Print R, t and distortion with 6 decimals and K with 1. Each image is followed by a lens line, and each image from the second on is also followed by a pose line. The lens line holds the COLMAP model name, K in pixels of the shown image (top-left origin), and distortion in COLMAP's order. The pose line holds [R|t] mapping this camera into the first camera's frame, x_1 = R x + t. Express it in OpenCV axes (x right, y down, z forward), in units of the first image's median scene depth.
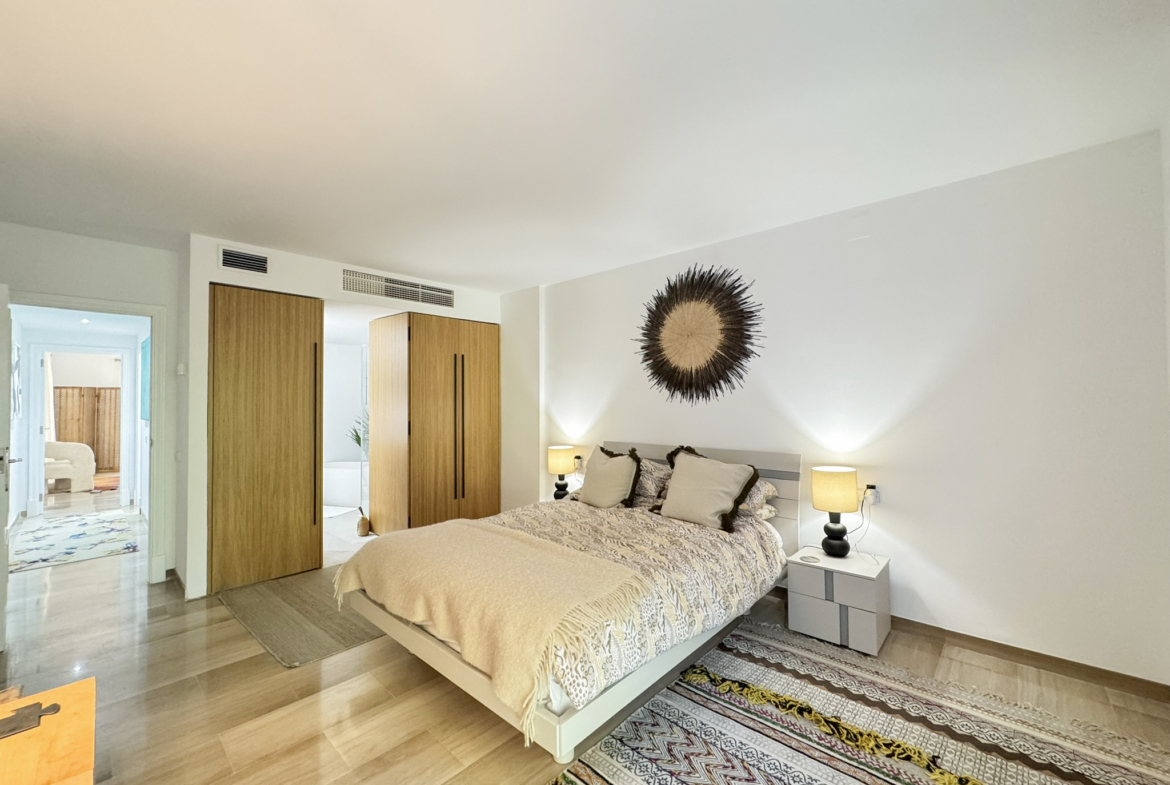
lens RADIAL K [[462.5, 0, 588.6], [0, 462.5, 394.0], [0, 0, 1]] dist [-0.000829, -0.000122]
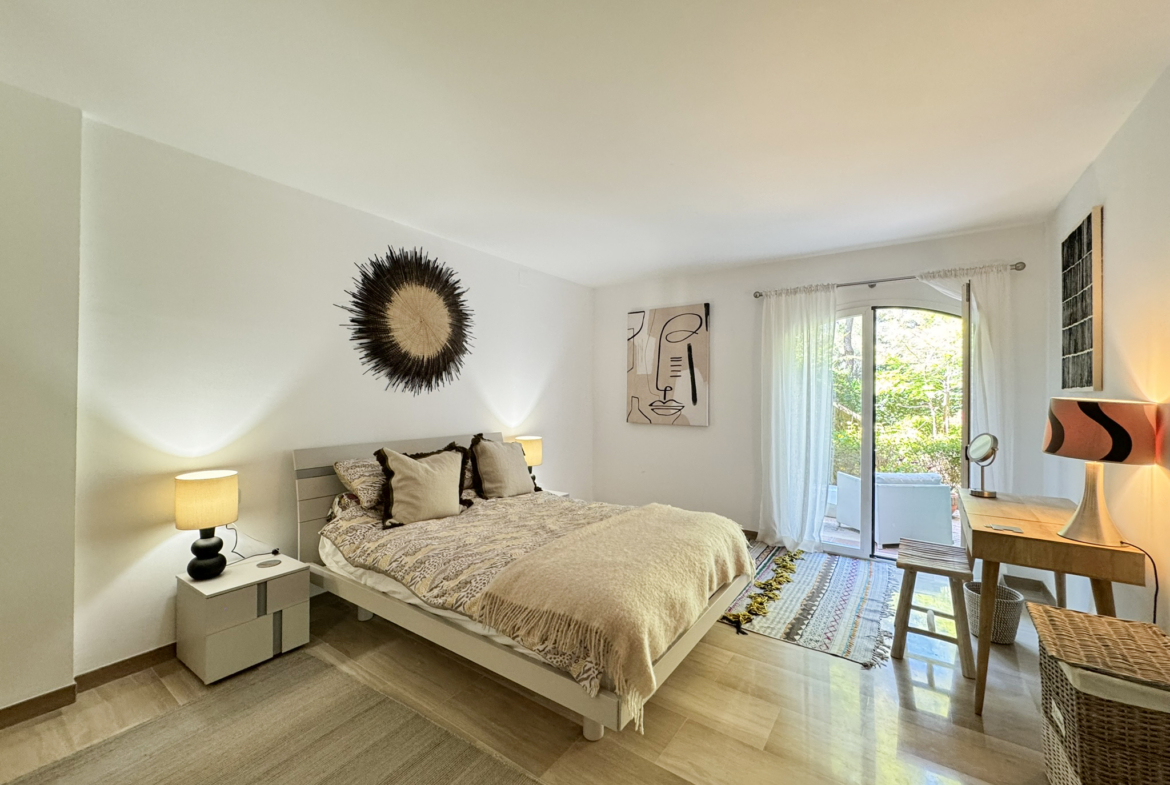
lens RADIAL K [[462.5, 0, 589.1], [0, 462.5, 394.8], [0, 0, 1]] dist [-0.000829, -0.000122]
pose [[-0.132520, 0.012826, 0.991097, -0.729543], [-0.013125, 0.999806, -0.014694, 0.031015], [-0.991093, -0.014955, -0.132326, 0.749596]]
